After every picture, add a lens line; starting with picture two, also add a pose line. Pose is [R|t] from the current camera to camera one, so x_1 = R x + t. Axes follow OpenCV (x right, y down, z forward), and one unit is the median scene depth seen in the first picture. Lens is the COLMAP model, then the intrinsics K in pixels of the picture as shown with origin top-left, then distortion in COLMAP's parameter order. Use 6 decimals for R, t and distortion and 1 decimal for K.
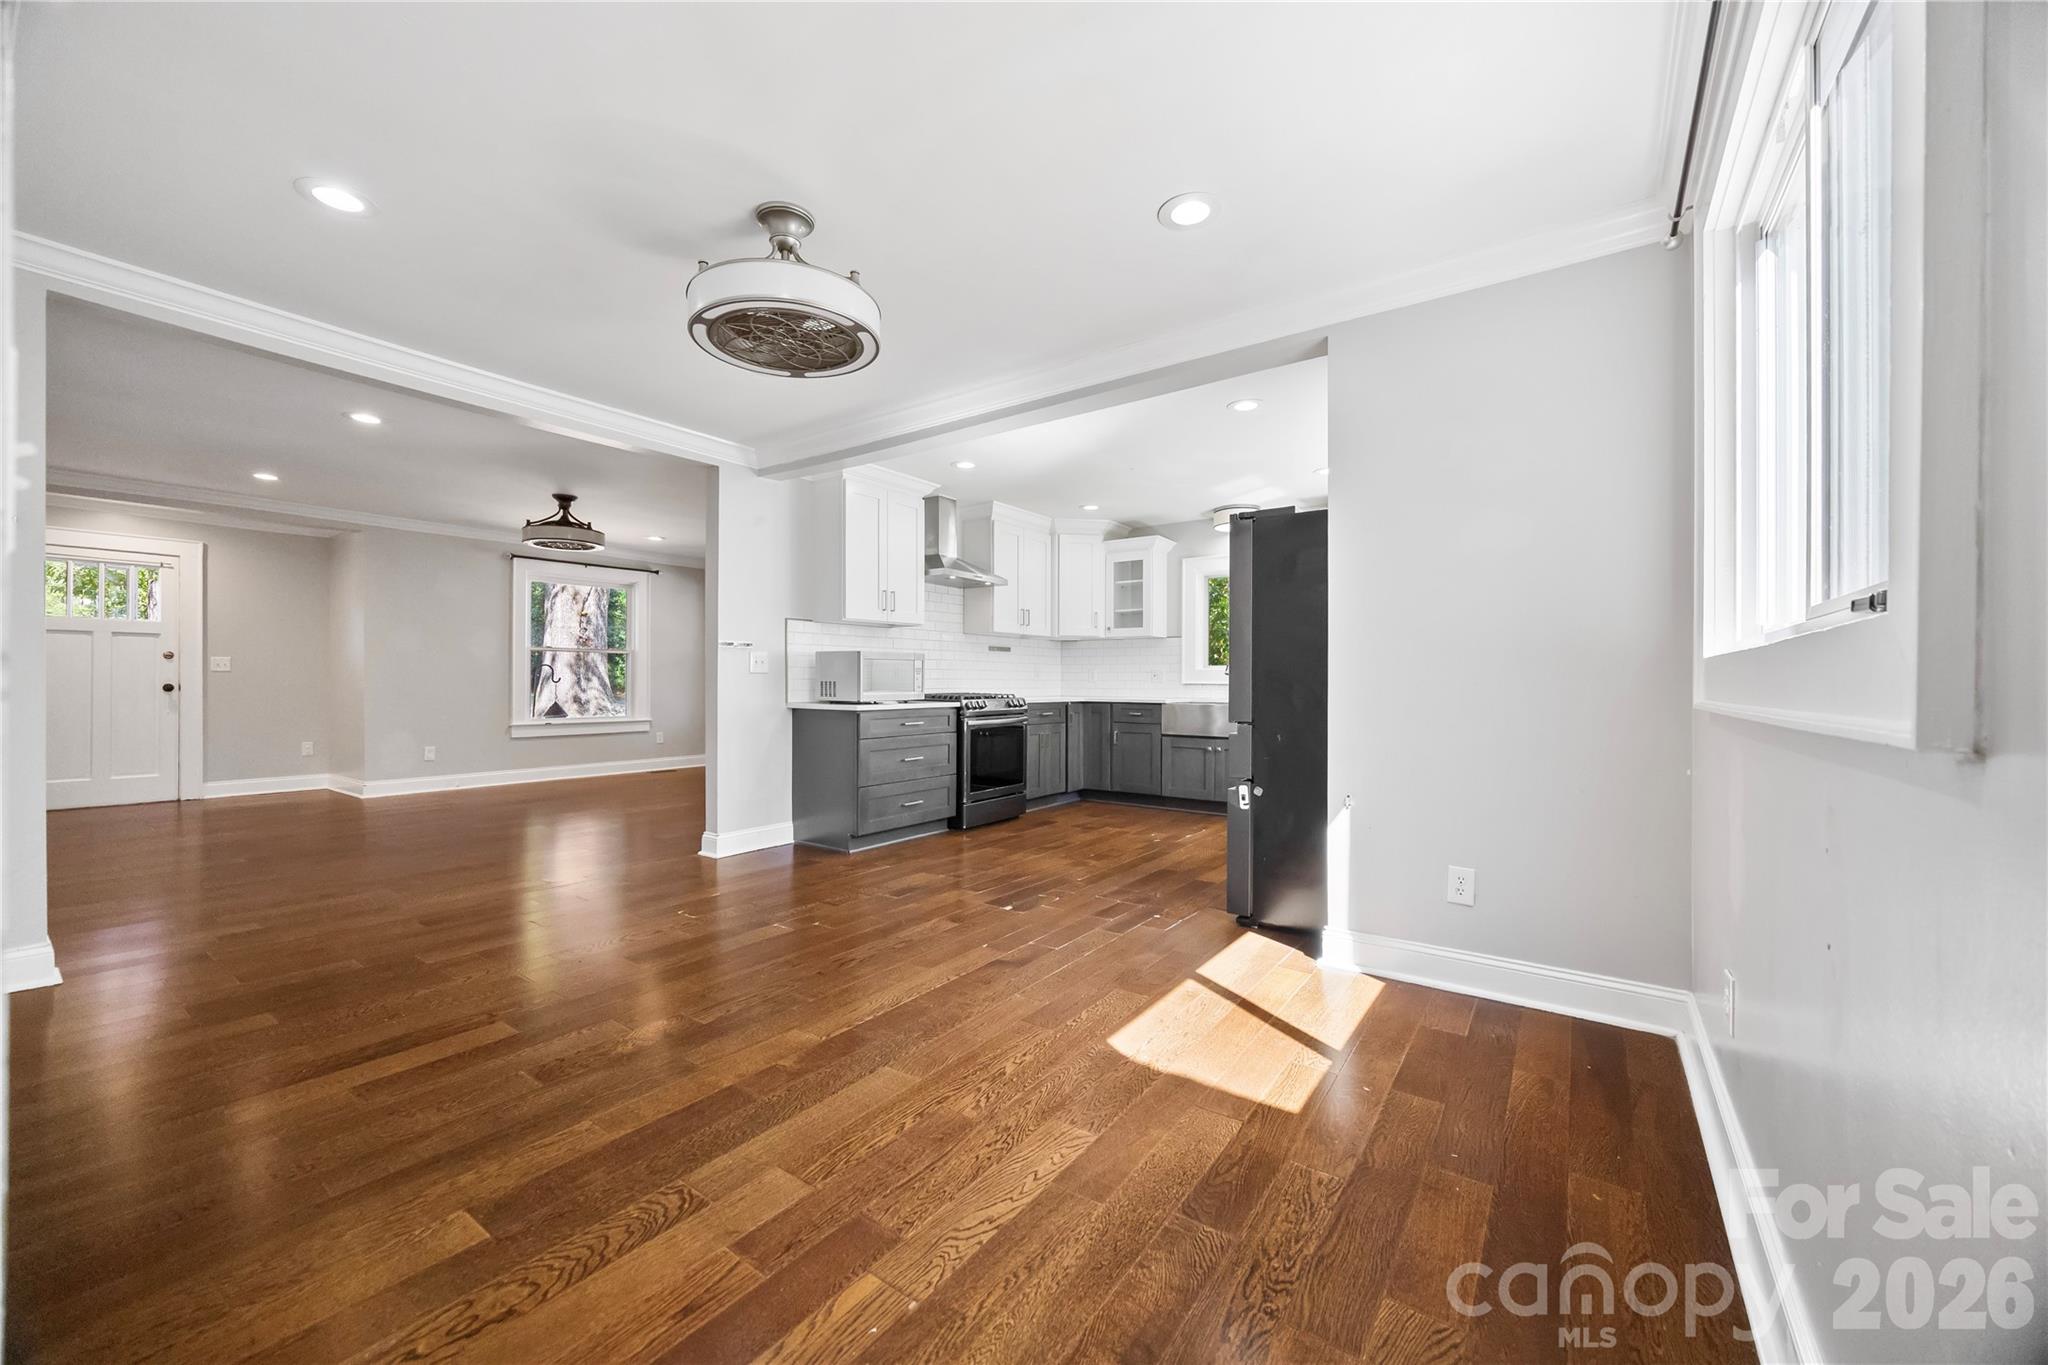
lens RADIAL K [[810.8, 0, 1005.1], [0, 810.8, 693.2], [0, 0, 1]] dist [0.003910, 0.000086]
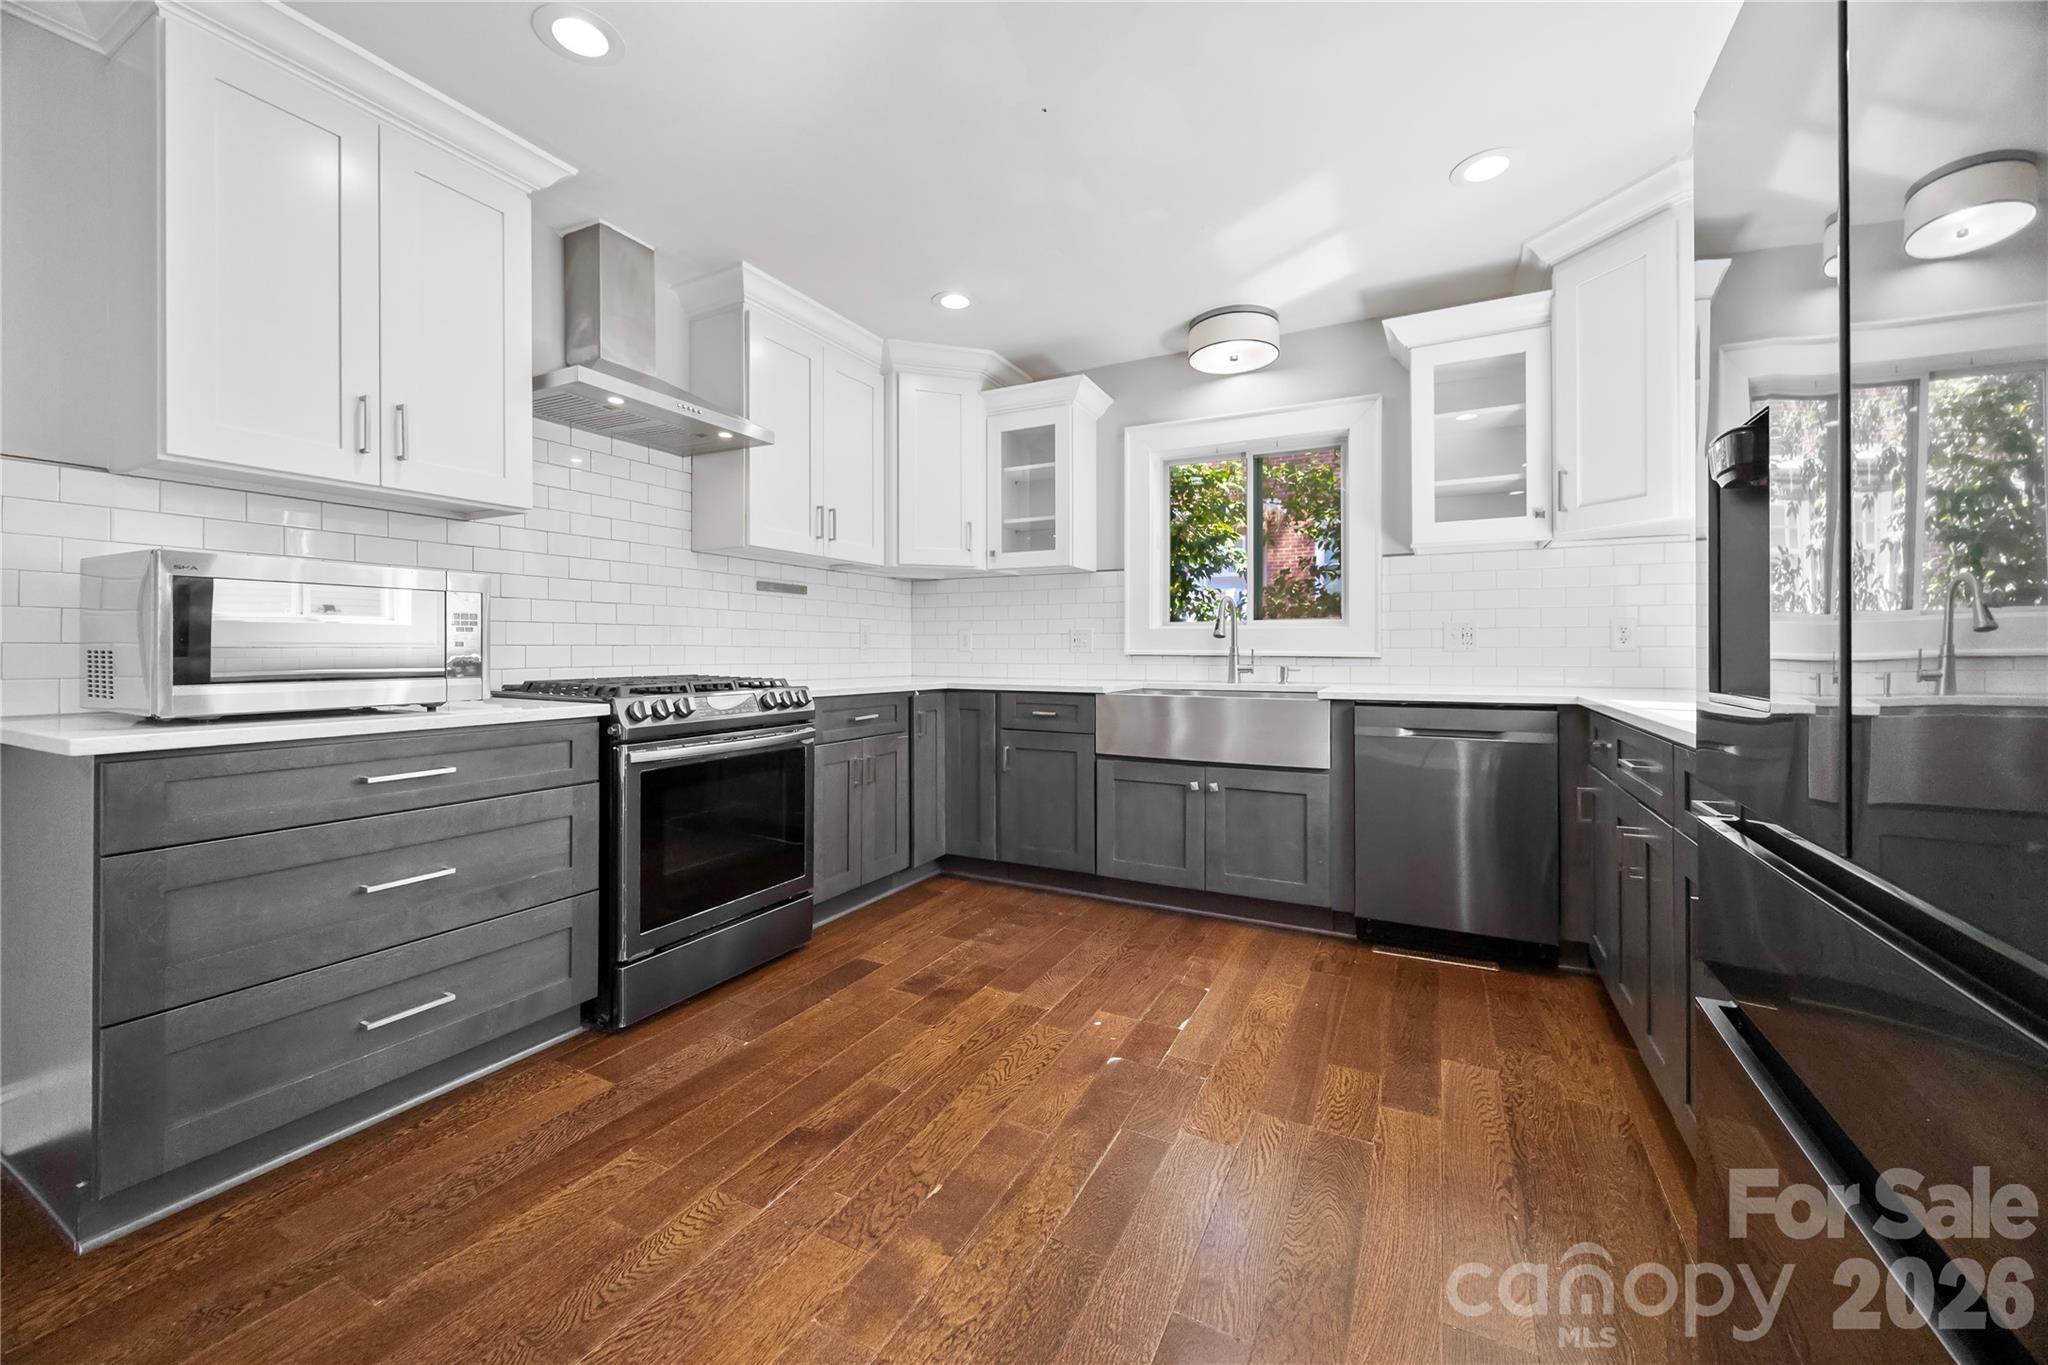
lens RADIAL K [[810.8, 0, 1017.0], [0, 810.8, 665.3], [0, 0, 1]] dist [0.003910, 0.000086]
pose [[0.988728, -0.004900, 0.149642, 0.068387], [0.004436, 0.999984, 0.003434, -0.006714], [-0.149656, -0.002731, 0.988734, 0.504844]]
